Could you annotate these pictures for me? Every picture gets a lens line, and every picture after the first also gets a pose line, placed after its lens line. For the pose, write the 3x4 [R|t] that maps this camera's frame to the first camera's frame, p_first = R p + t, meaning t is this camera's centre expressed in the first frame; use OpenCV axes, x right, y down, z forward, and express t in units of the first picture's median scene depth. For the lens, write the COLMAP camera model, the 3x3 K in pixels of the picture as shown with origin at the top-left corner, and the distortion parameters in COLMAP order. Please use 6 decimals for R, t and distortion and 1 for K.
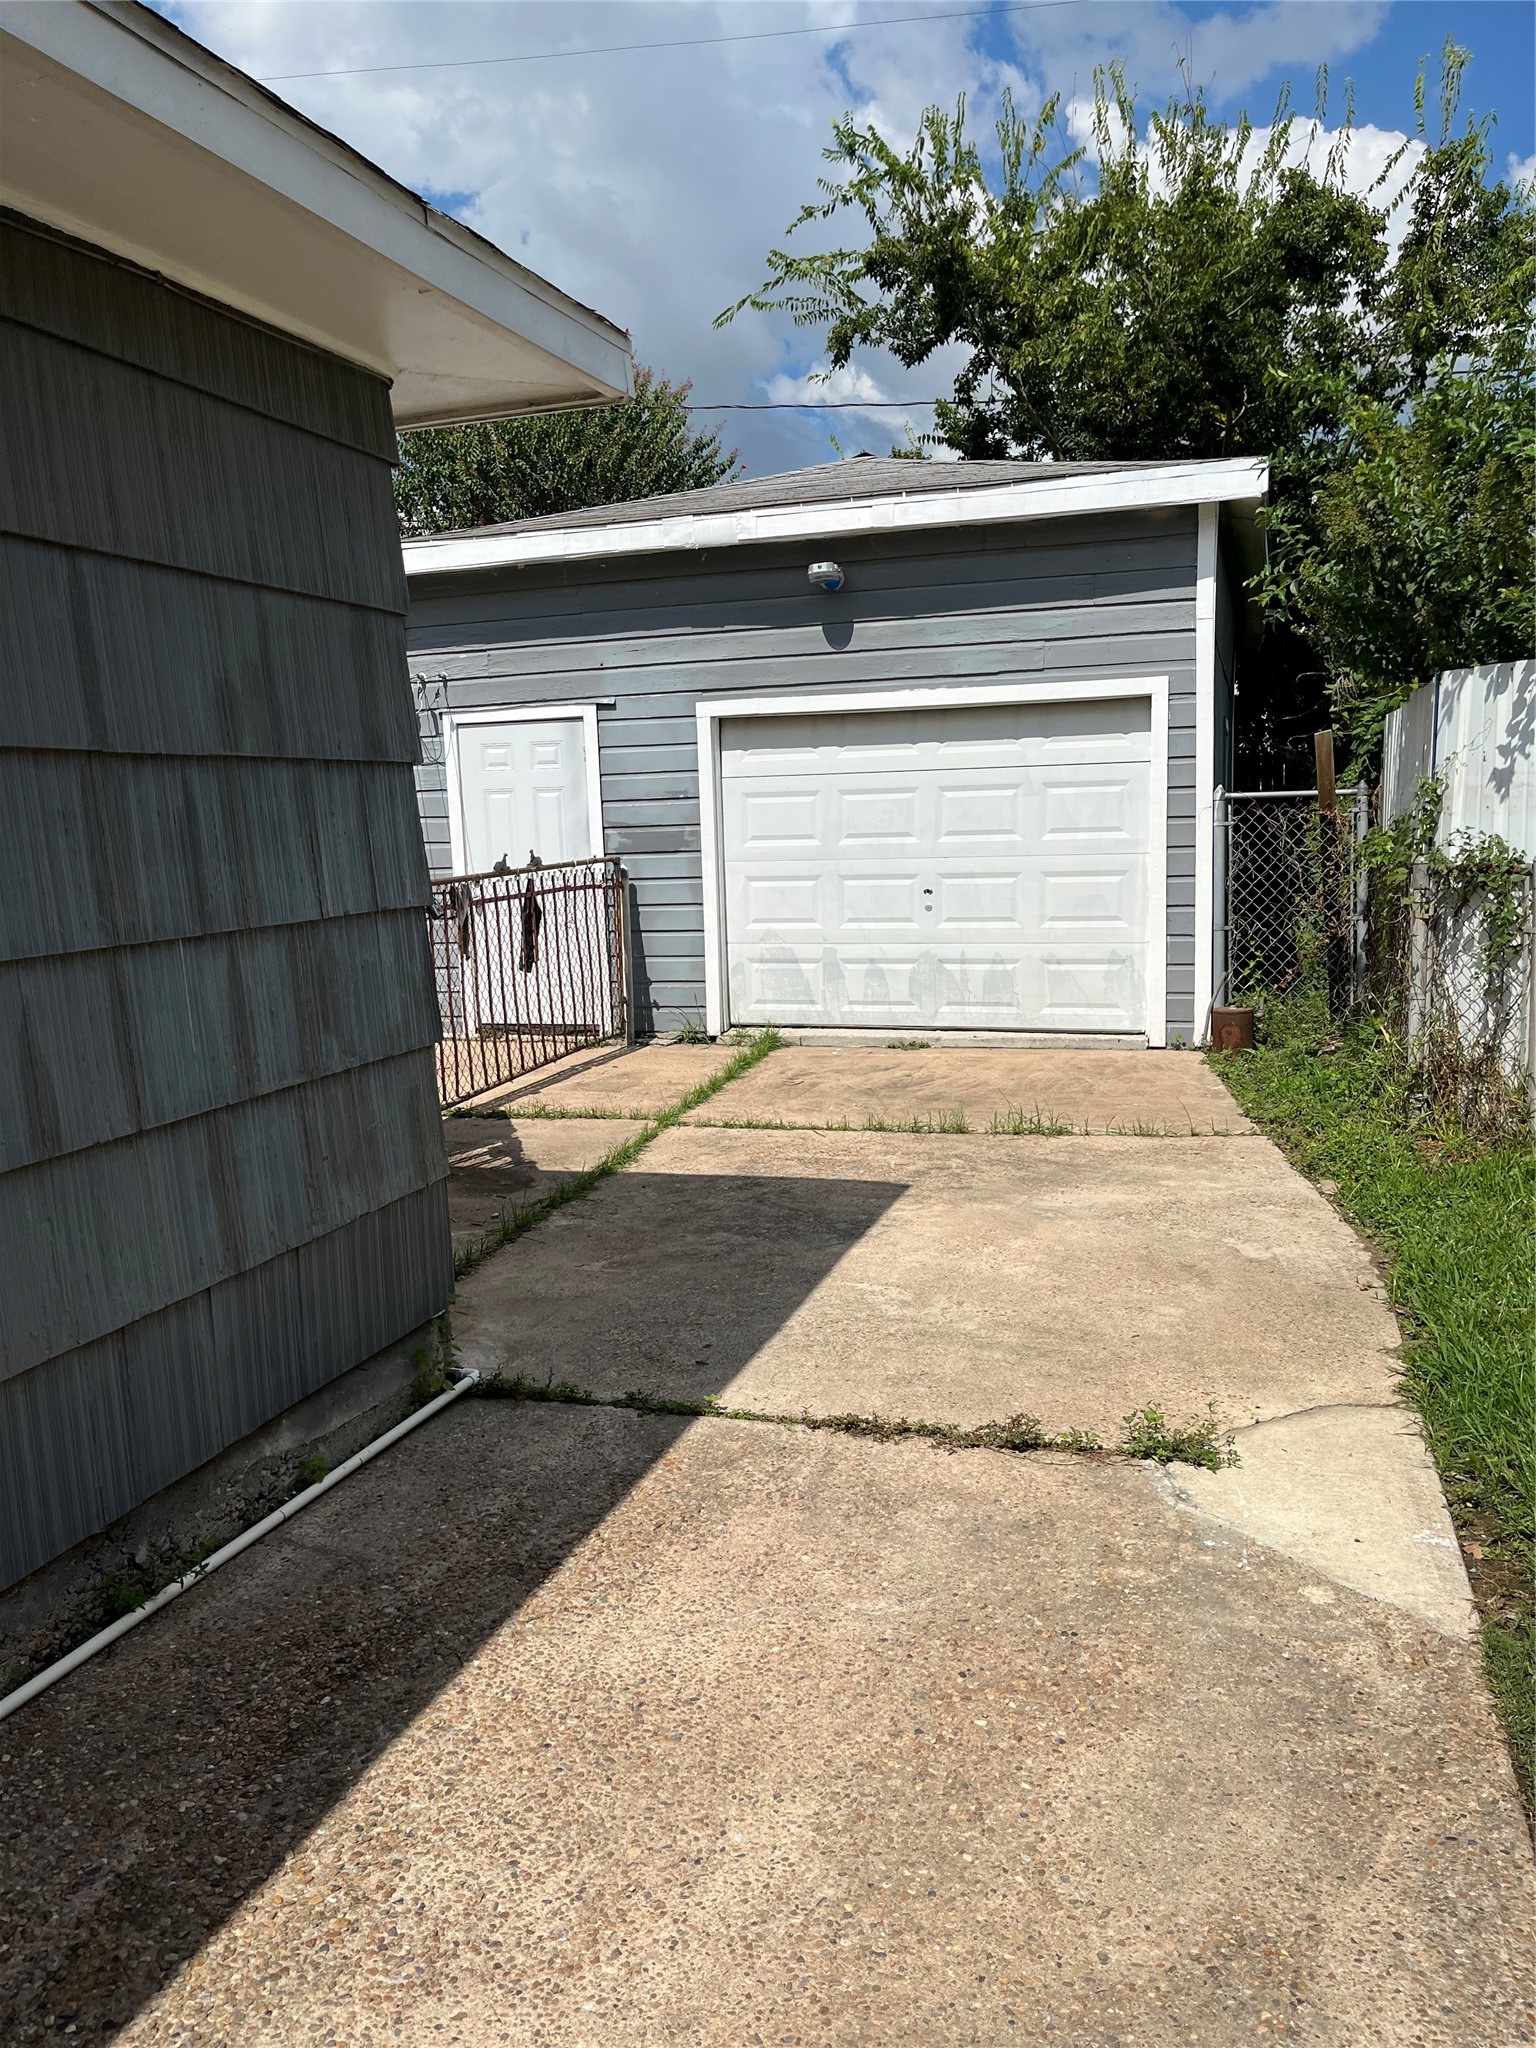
lens RADIAL K [[1557.0, 0, 755.4], [0, 1557.0, 1019.0], [0, 0, 1]] dist [0.033034, -0.014708]
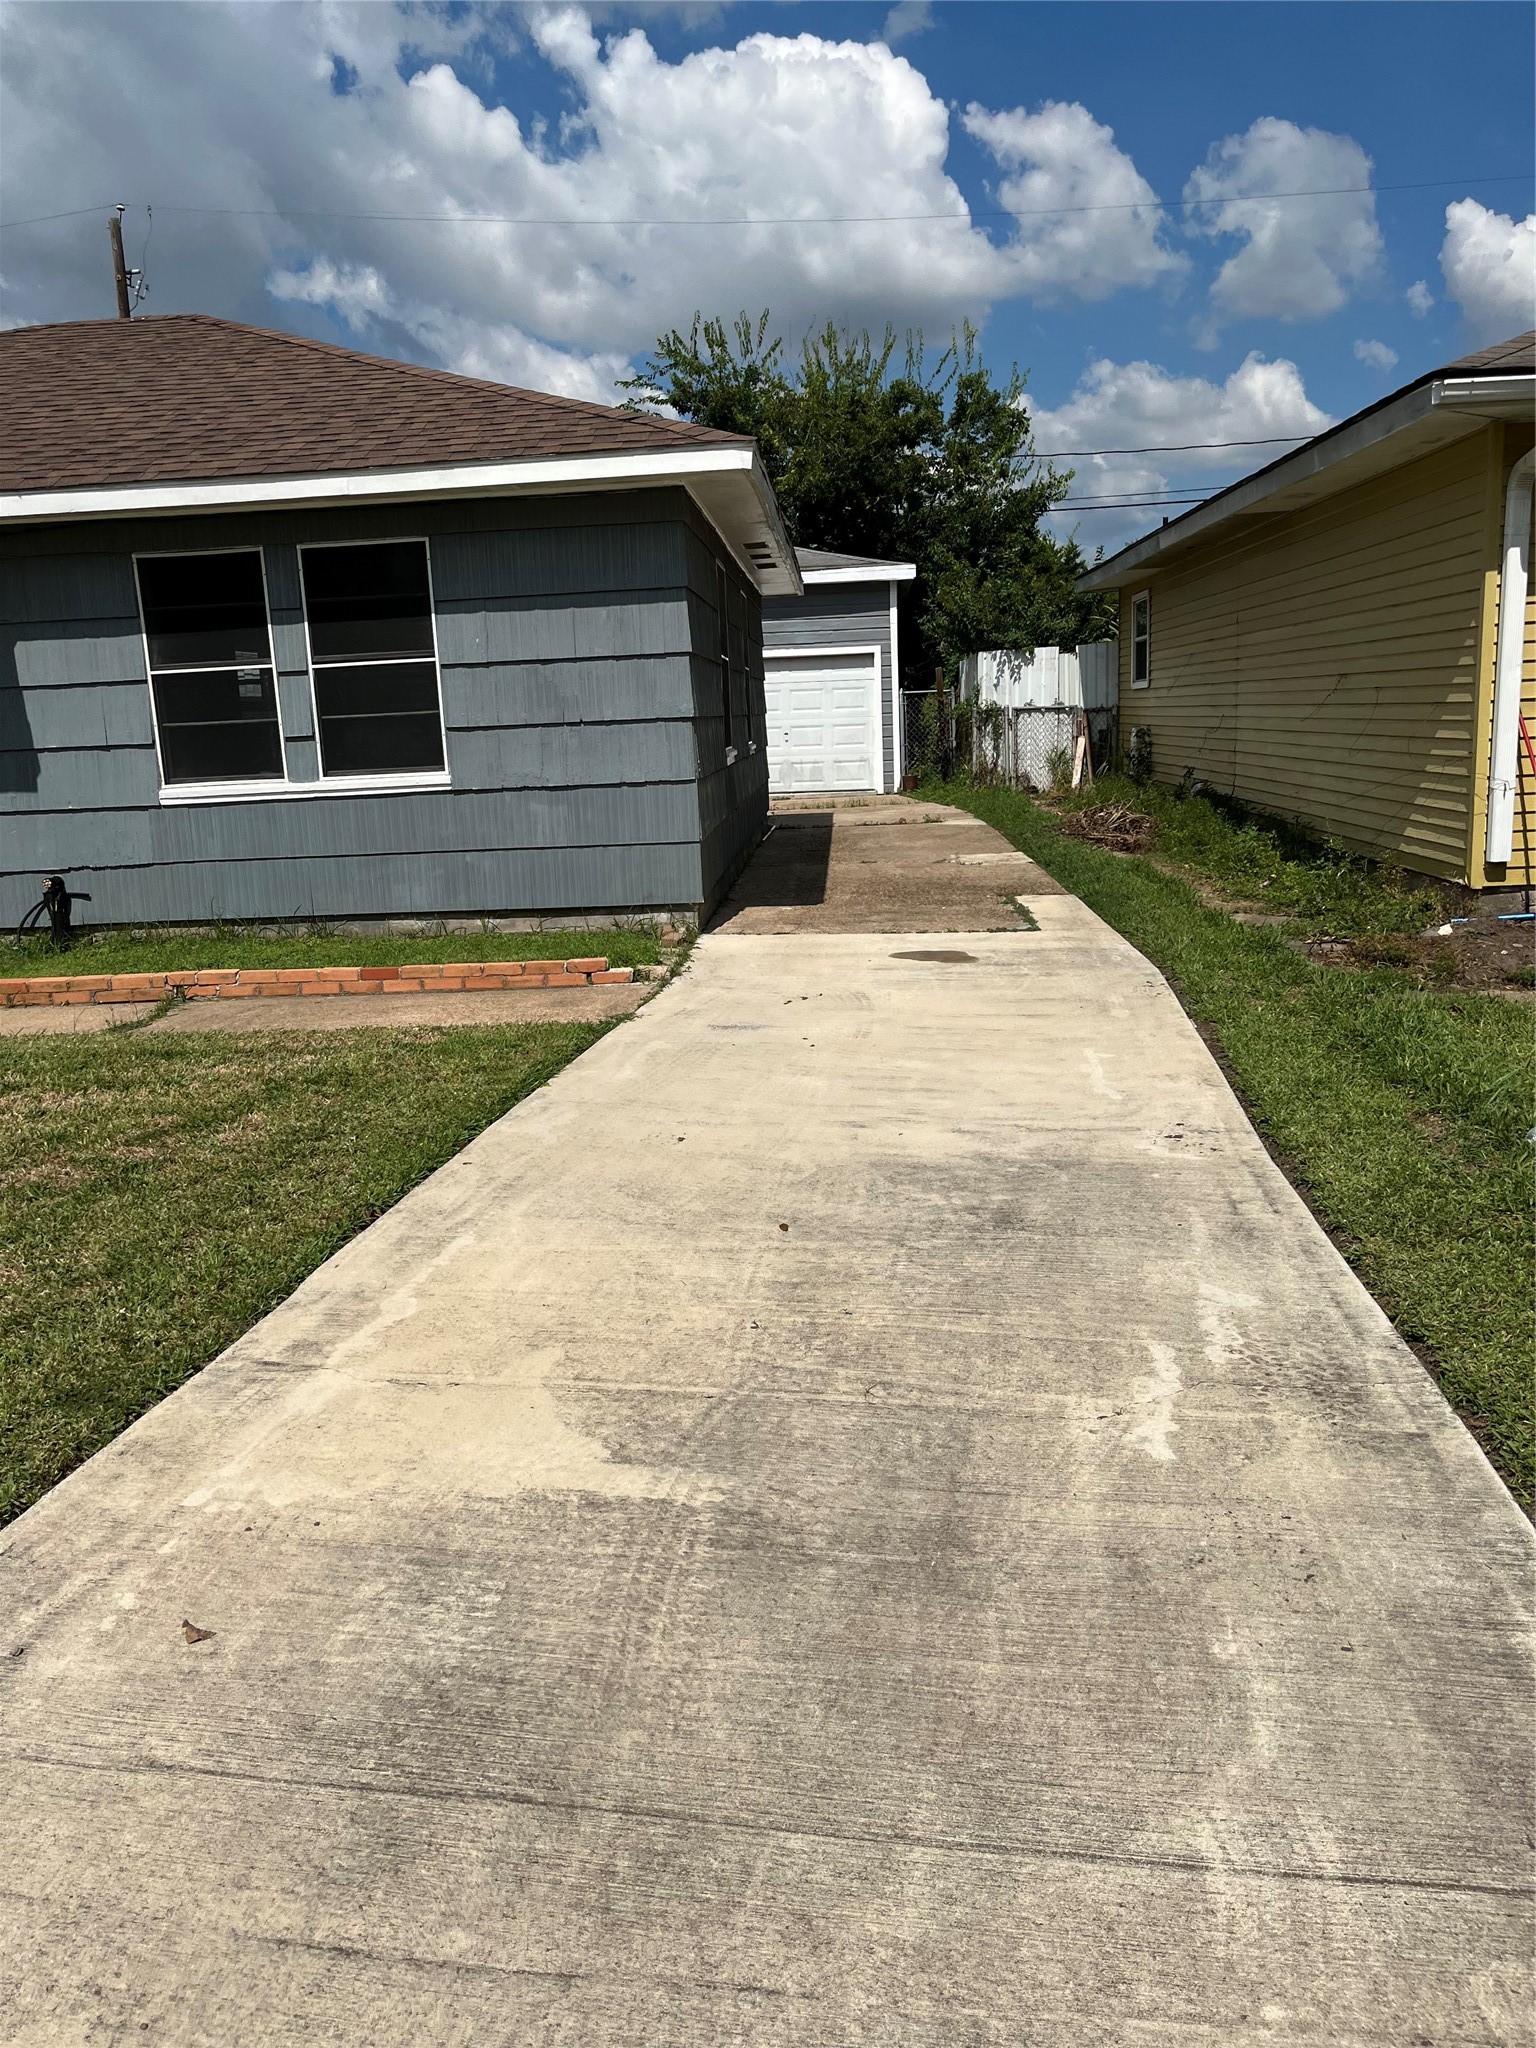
lens RADIAL K [[1557.0, 0, 769.5], [0, 1557.0, 1024.4], [0, 0, 1]] dist [0.033034, -0.014708]
pose [[0.963155, -0.063009, 0.261463, -0.619043], [0.049968, 0.997166, 0.056237, 0.247388], [-0.264266, -0.041100, 0.963574, -1.443861]]
